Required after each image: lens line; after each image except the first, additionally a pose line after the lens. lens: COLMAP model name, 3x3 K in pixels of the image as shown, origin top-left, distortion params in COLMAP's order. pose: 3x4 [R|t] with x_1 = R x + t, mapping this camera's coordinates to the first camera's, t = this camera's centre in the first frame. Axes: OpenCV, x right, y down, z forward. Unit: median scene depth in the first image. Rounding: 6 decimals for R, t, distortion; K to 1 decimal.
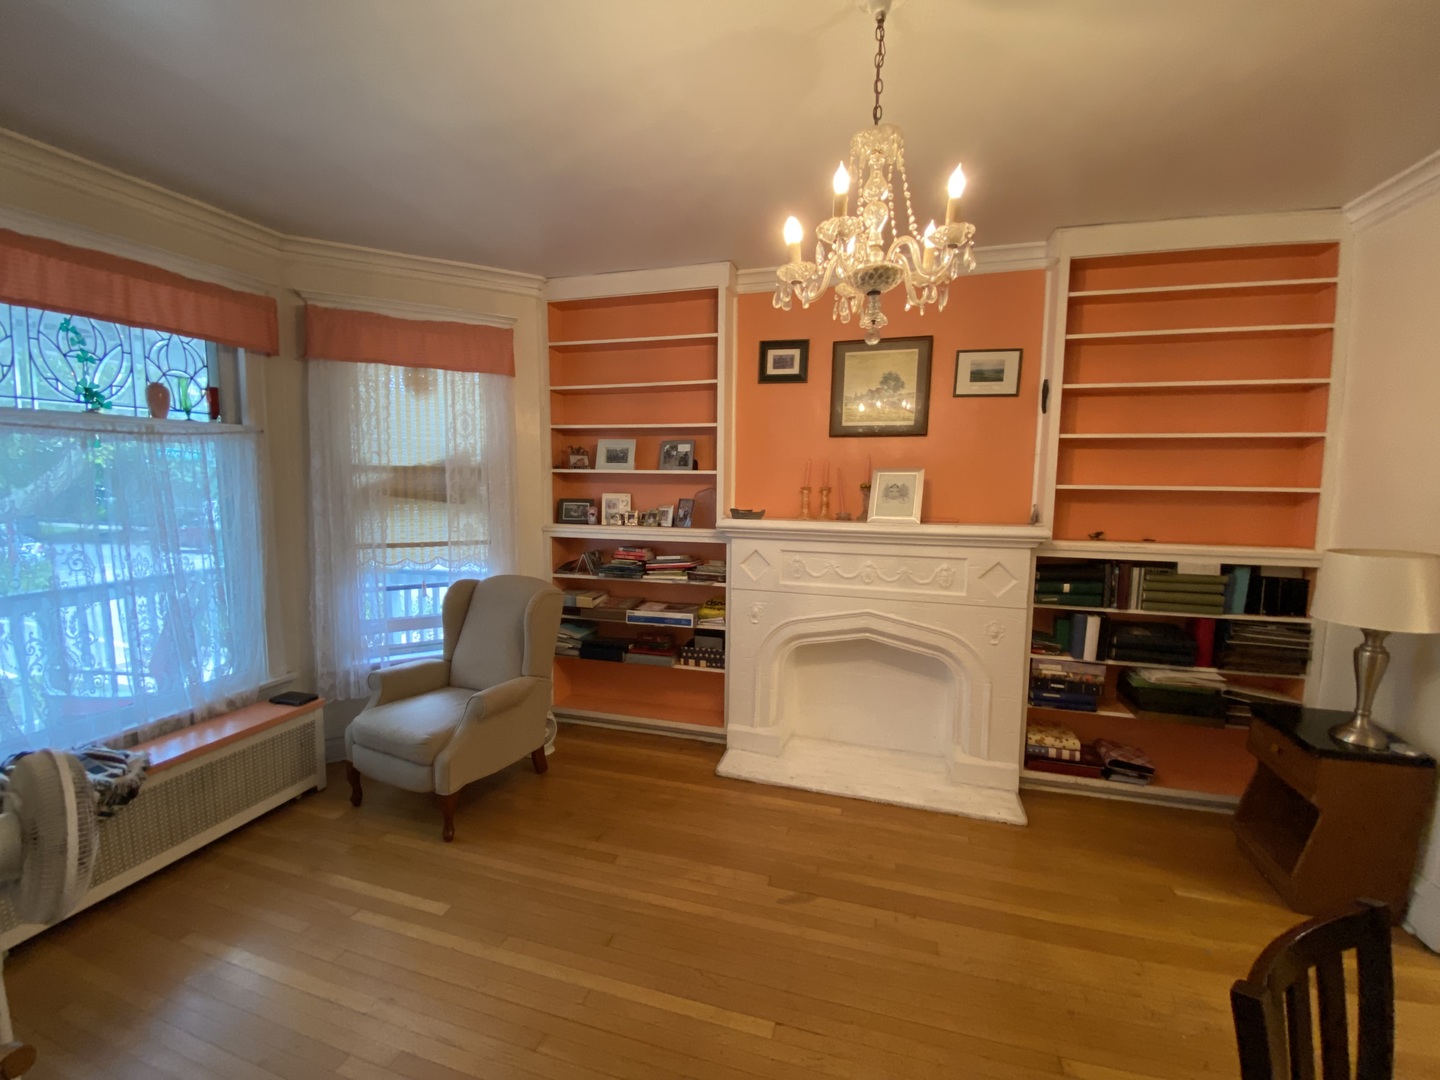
lens RADIAL K [[591.9, 0, 706.1], [0, 591.9, 542.6], [0, 0, 1]] dist [-0.003679, -0.000782]
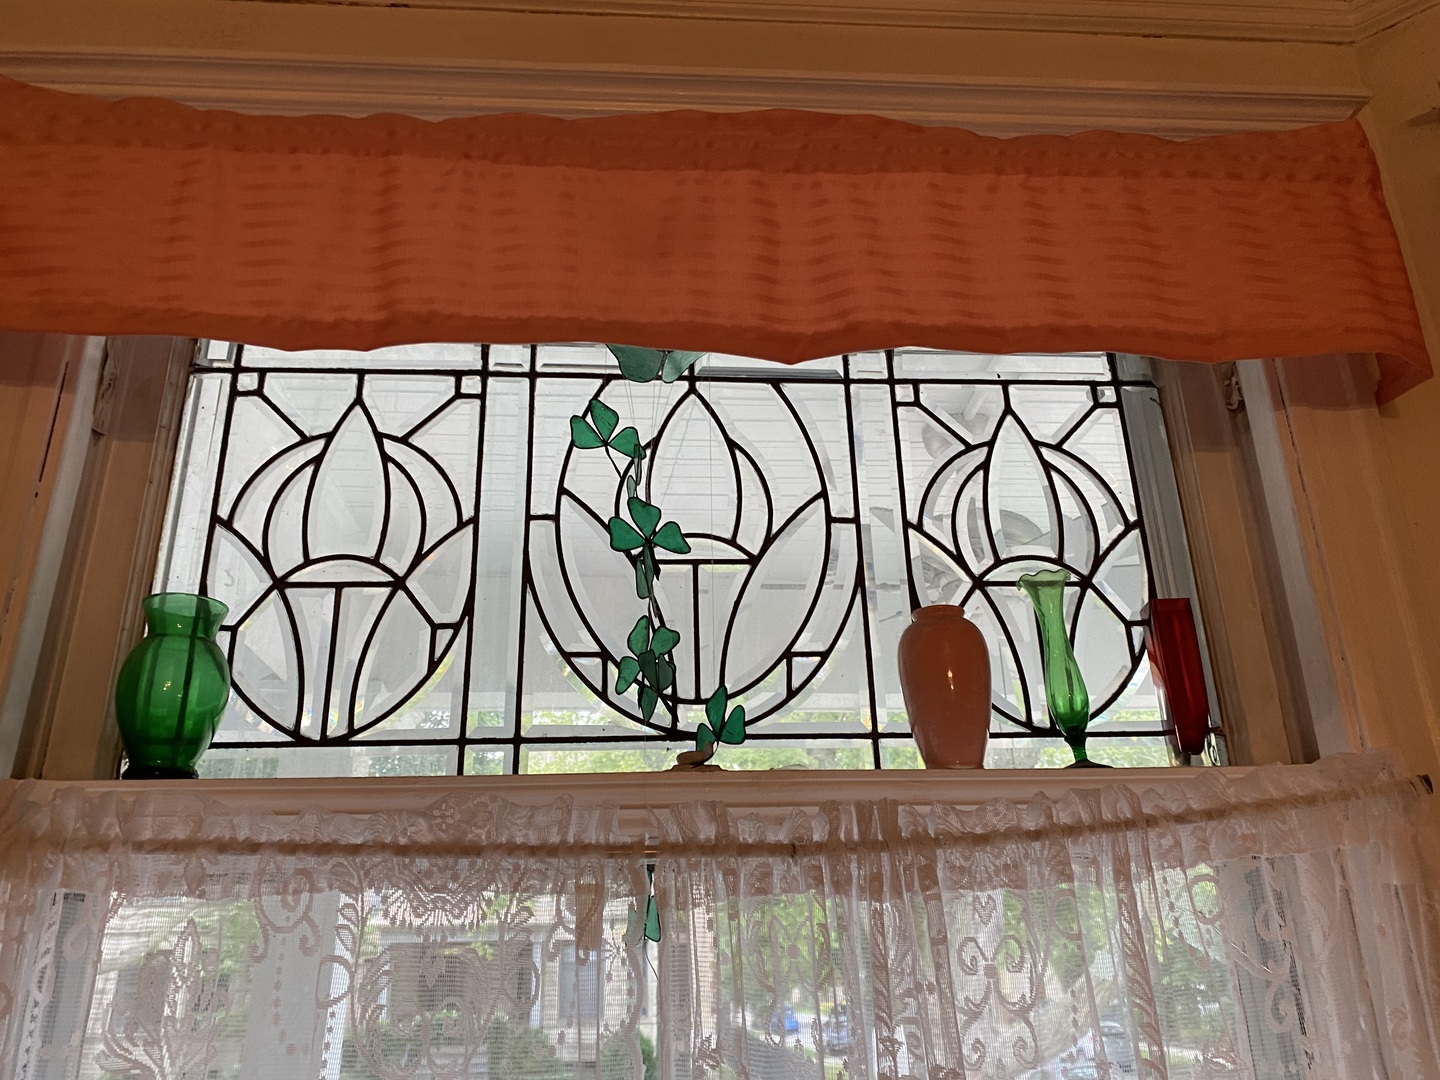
lens RADIAL K [[1094.2, 0, 713.0], [0, 1094.2, 553.2], [0, 0, 1]] dist [0.020663, -0.043832]
pose [[0.349868, -0.360913, -0.864485, -0.140326], [-0.076407, 0.908739, -0.410311, -0.027427], [0.933678, 0.209608, 0.290362, 0.186775]]
